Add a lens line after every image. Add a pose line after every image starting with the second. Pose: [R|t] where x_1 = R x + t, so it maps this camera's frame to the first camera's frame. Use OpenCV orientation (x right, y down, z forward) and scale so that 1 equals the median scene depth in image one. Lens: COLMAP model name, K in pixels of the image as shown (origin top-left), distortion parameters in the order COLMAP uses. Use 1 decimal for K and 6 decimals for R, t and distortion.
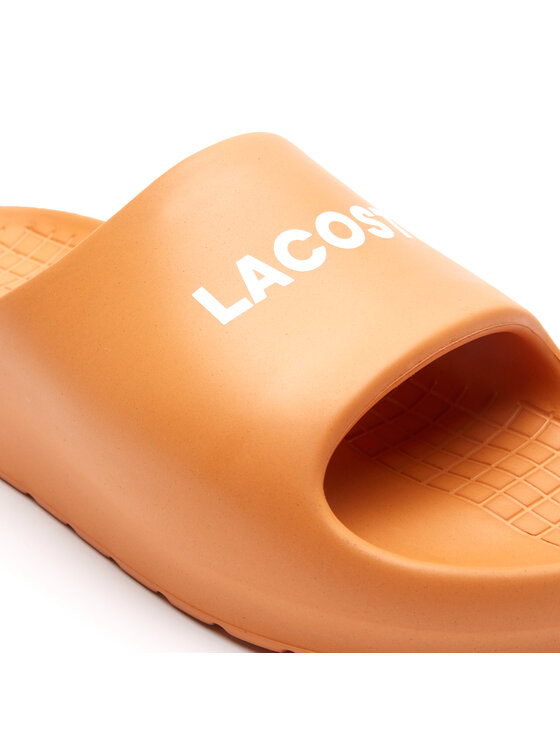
lens RADIAL K [[1029.7, 0, 280.0], [0, 1029.7, 373.0], [0, 0, 1]] dist [-0.019458, -0.031739]
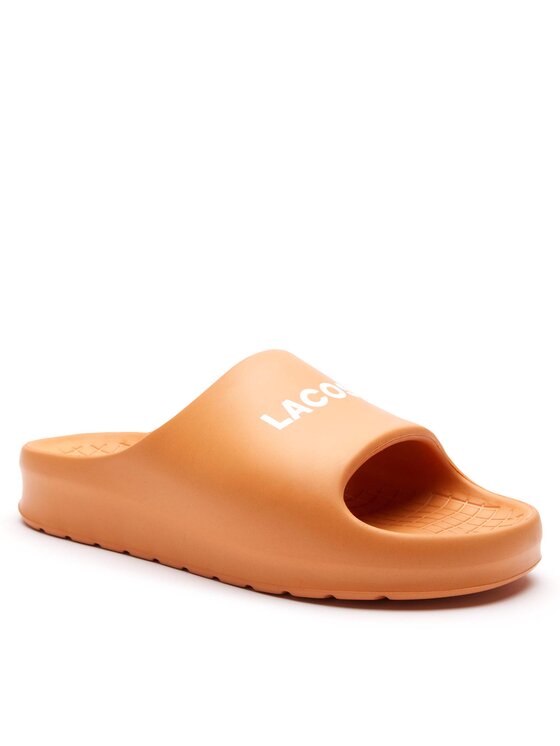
lens RADIAL K [[1029.7, 0, 280.0], [0, 1029.7, 373.0], [0, 0, 1]] dist [-0.019458, -0.031739]
pose [[0.985293, 0.014158, 0.170284, -0.365895], [0.057045, 0.912132, -0.405908, 0.604878], [-0.161069, 0.409652, 0.897910, -0.706403]]
